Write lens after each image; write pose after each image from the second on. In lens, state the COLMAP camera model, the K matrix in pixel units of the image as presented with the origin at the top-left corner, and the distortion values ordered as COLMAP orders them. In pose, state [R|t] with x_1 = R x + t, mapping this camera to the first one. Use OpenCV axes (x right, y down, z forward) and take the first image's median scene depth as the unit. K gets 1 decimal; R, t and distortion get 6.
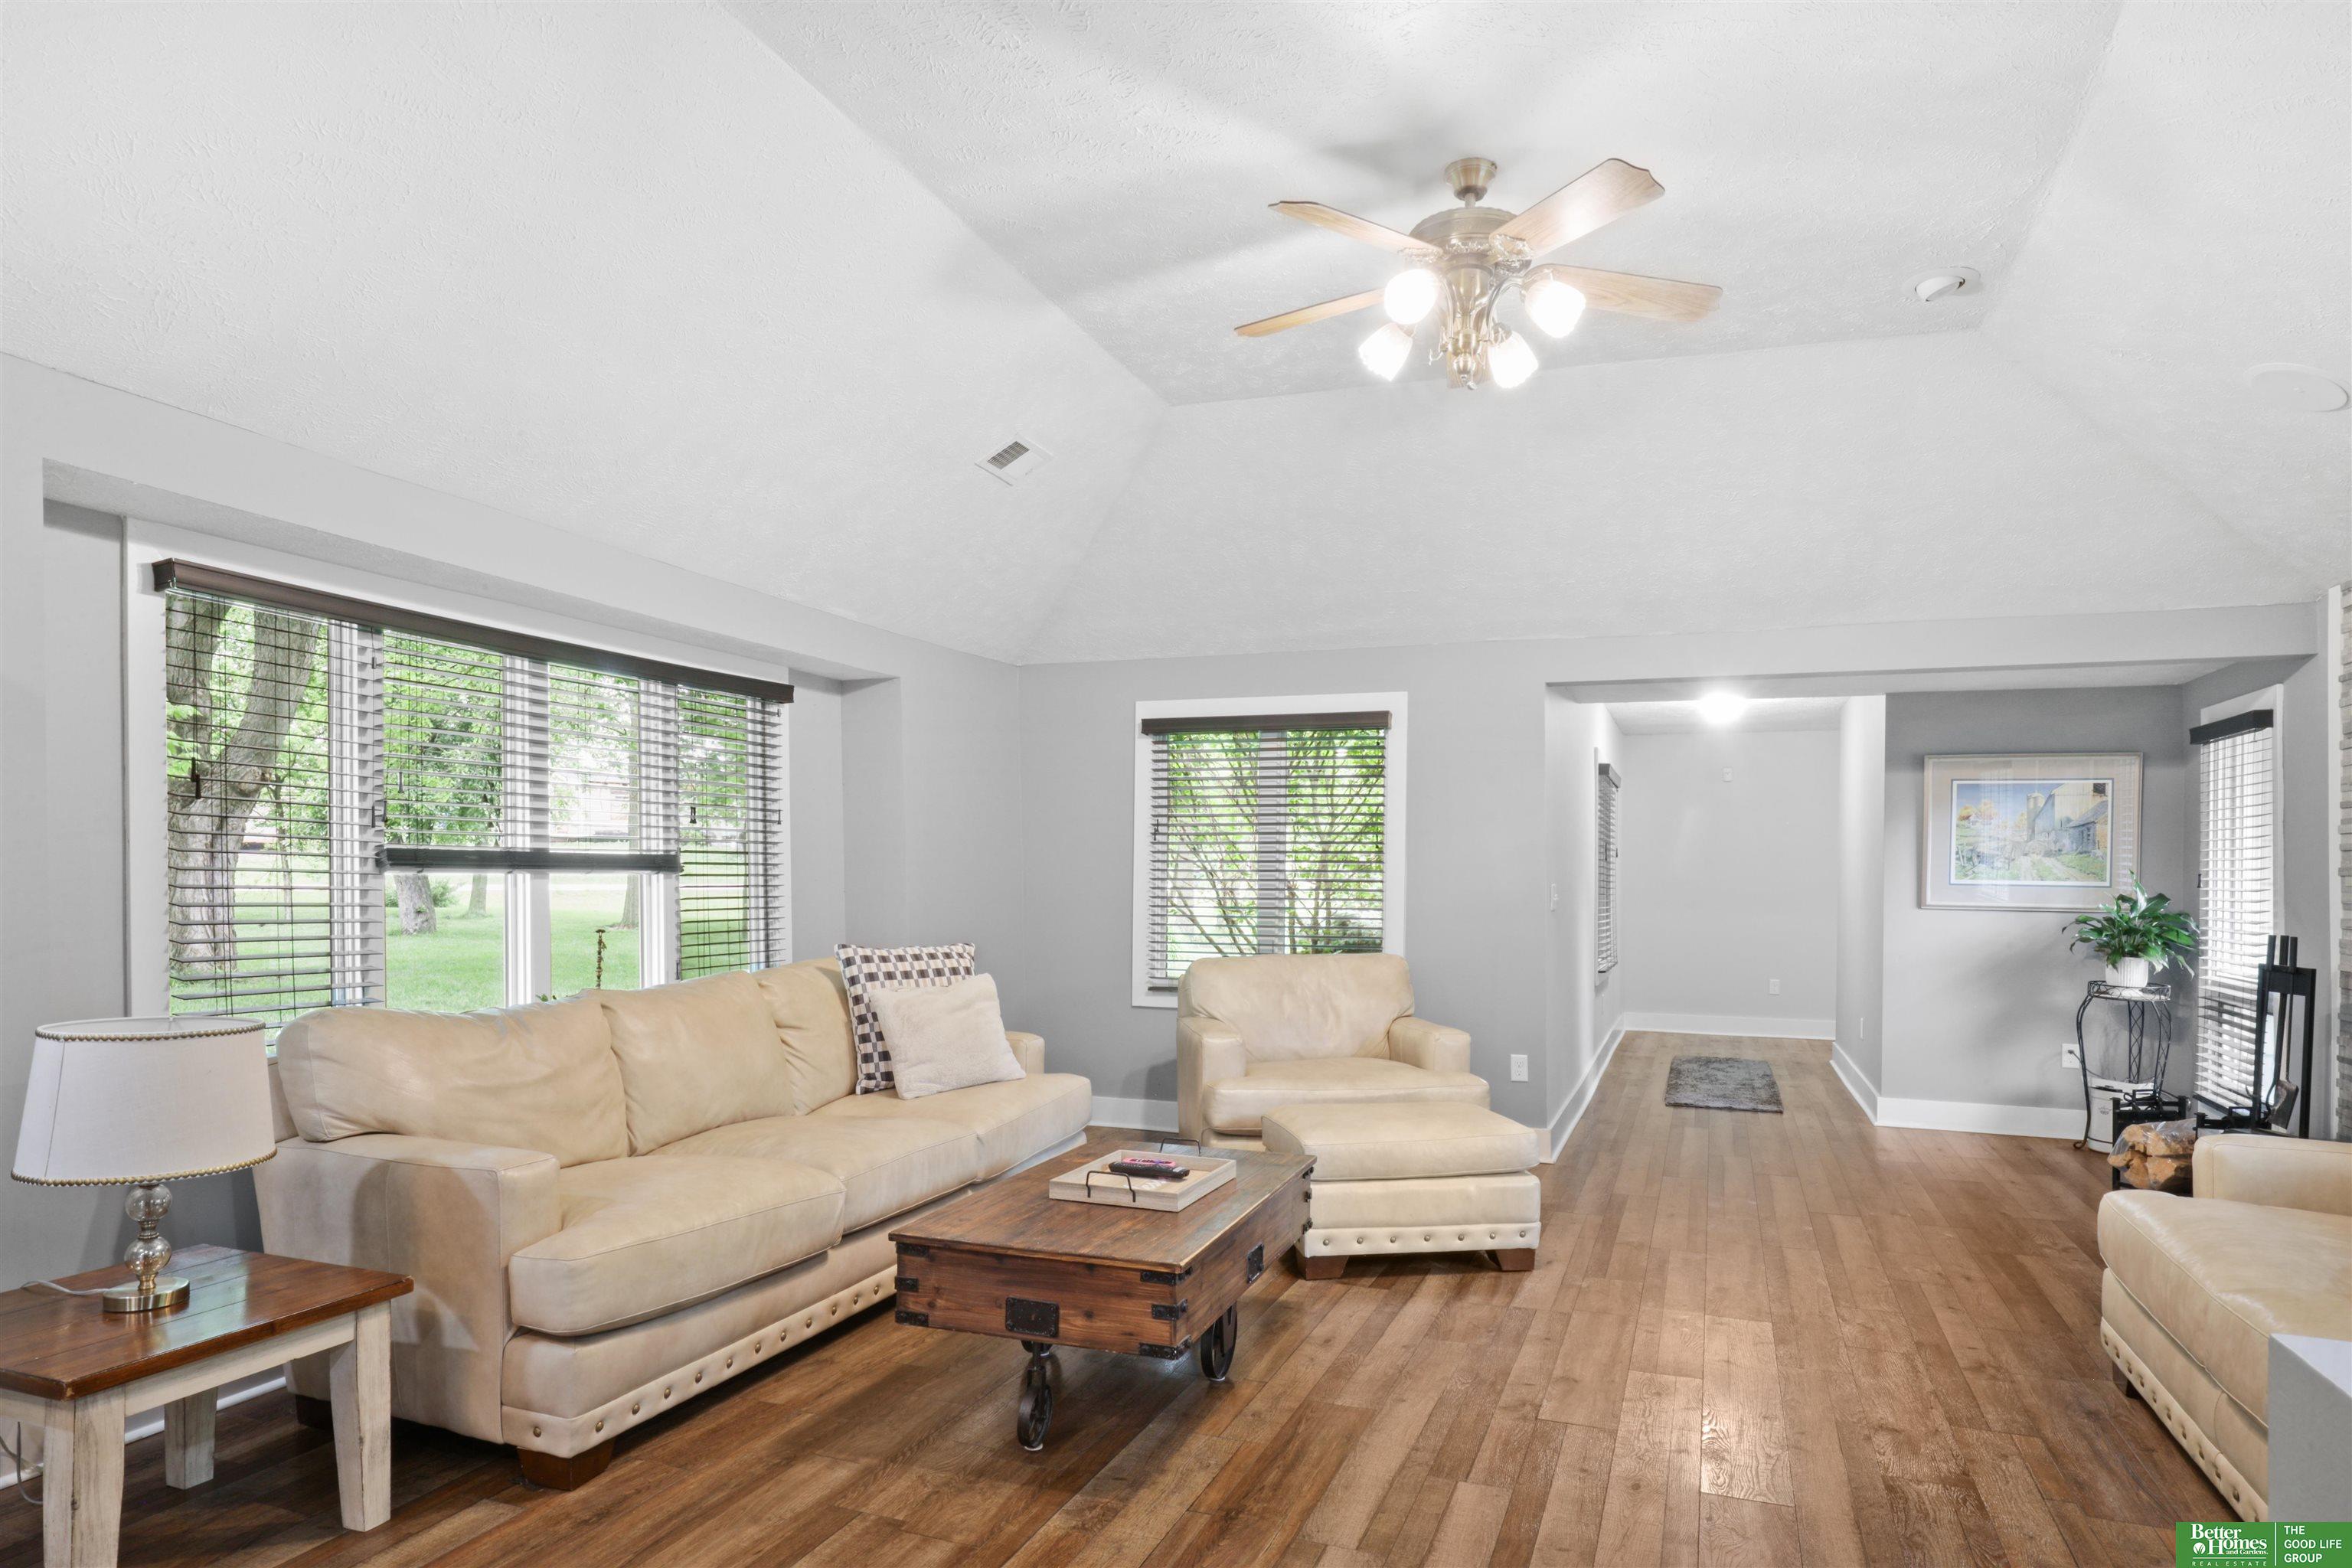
lens RADIAL K [[1398.3, 0, 1178.5], [0, 1398.3, 889.2], [0, 0, 1]] dist [-0.001063, 0.000119]
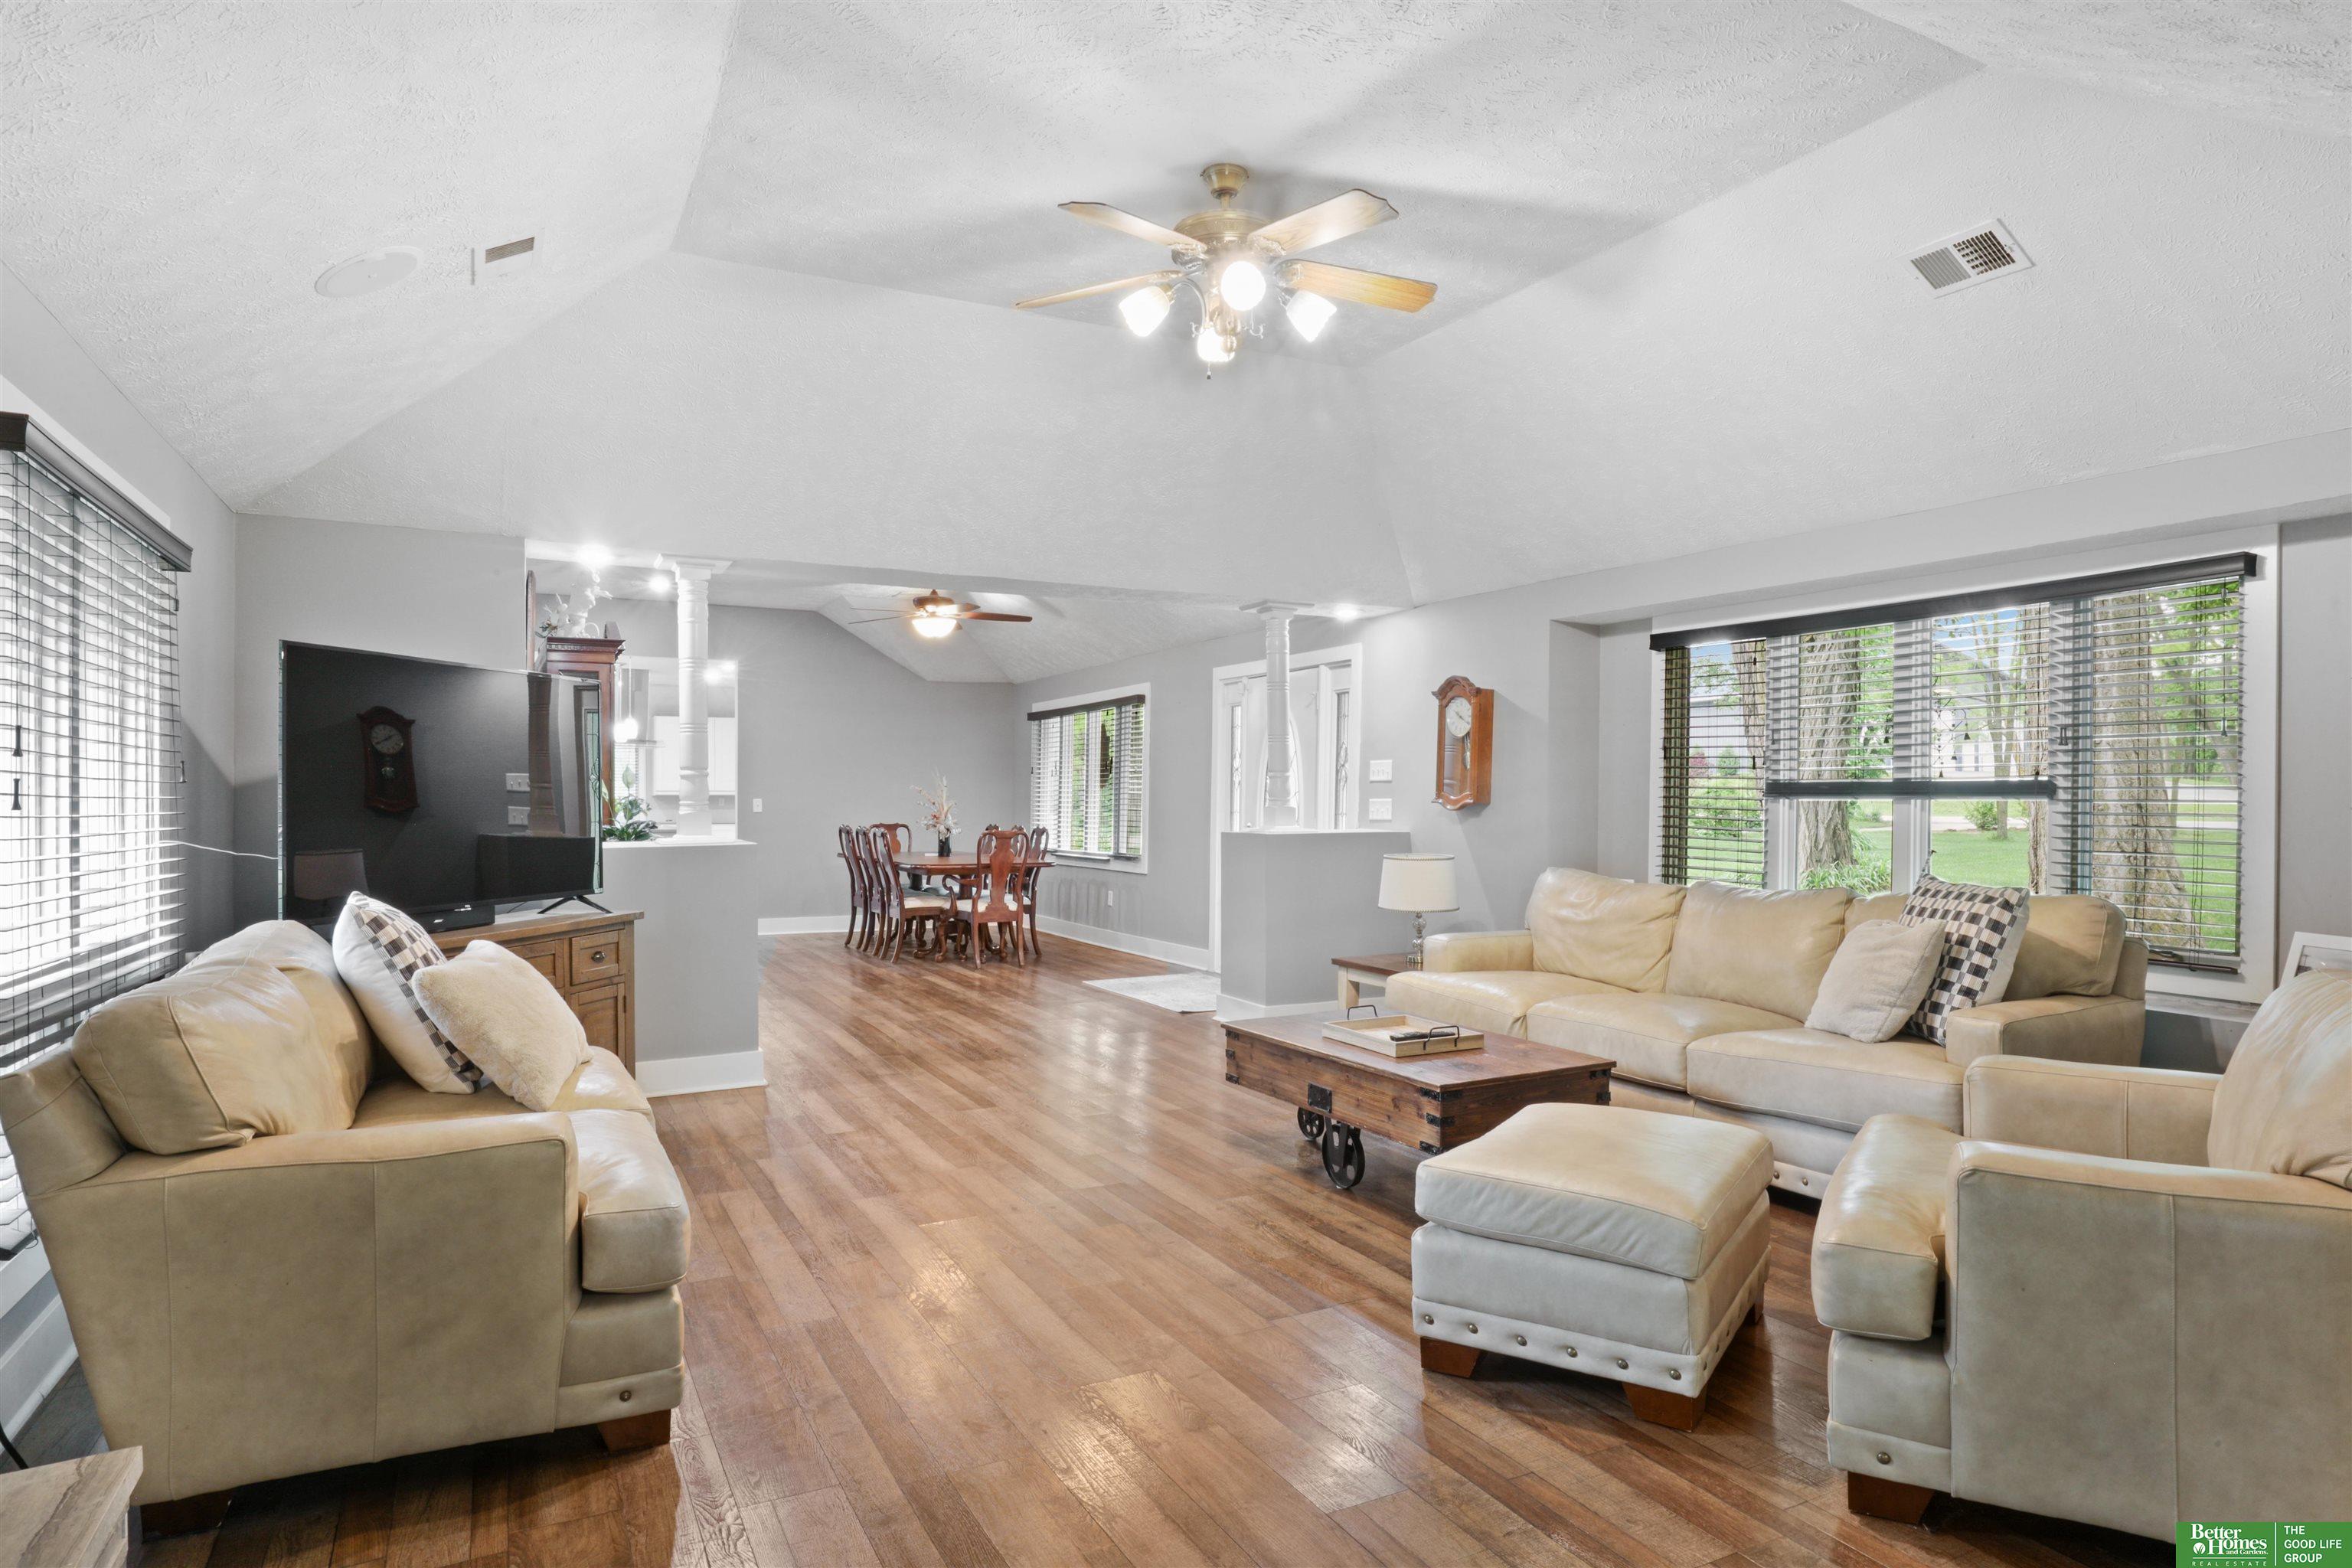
lens RADIAL K [[1301.7, 0, 1176.0], [0, 1301.7, 784.0], [0, 0, 1]] dist [0.000195, 0.000043]
pose [[-0.668809, -0.012603, -0.743328, 0.711191], [-0.017166, 0.999852, -0.001507, -0.011091], [0.743236, 0.011752, -0.668926, 1.167282]]
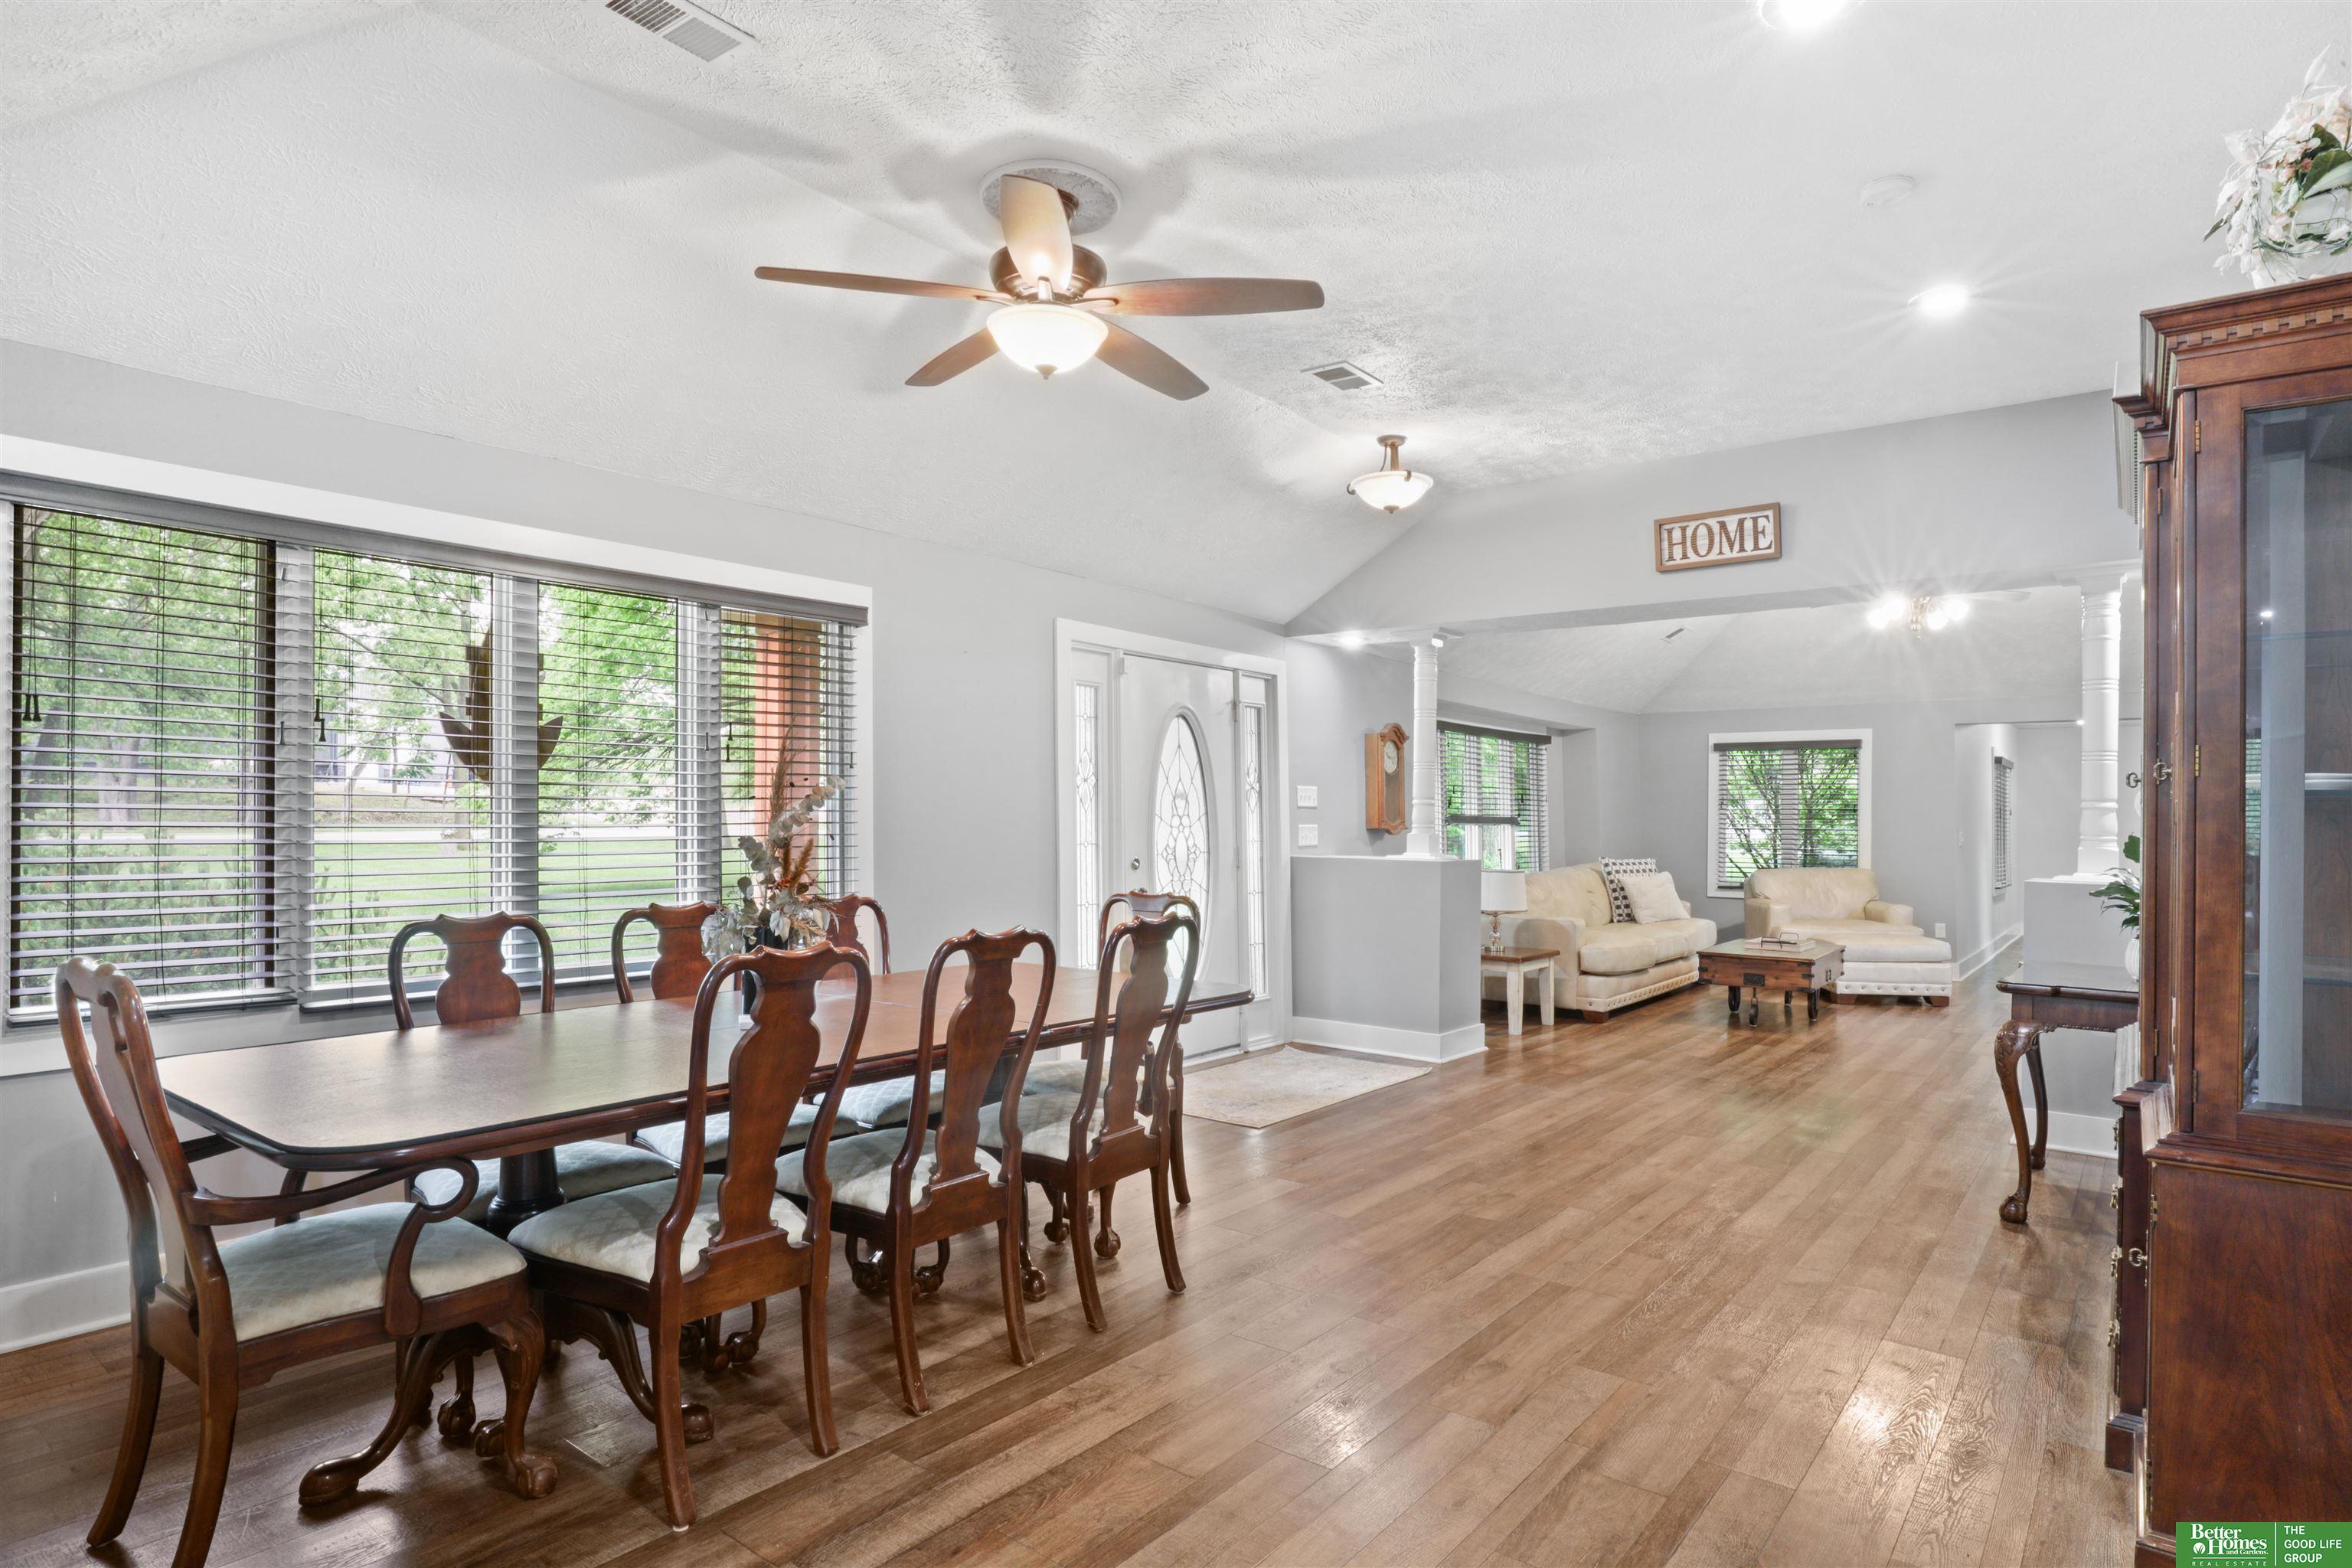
lens RADIAL K [[1300.1, 0, 1180.6], [0, 1300.1, 819.2], [0, 0, 1]] dist [-0.001530, 0.000144]
pose [[0.959229, 0.000157, -0.282629, -0.302022], [-0.004396, 0.999887, -0.014365, 0.010909], [0.282595, 0.015021, 0.959122, -1.204158]]
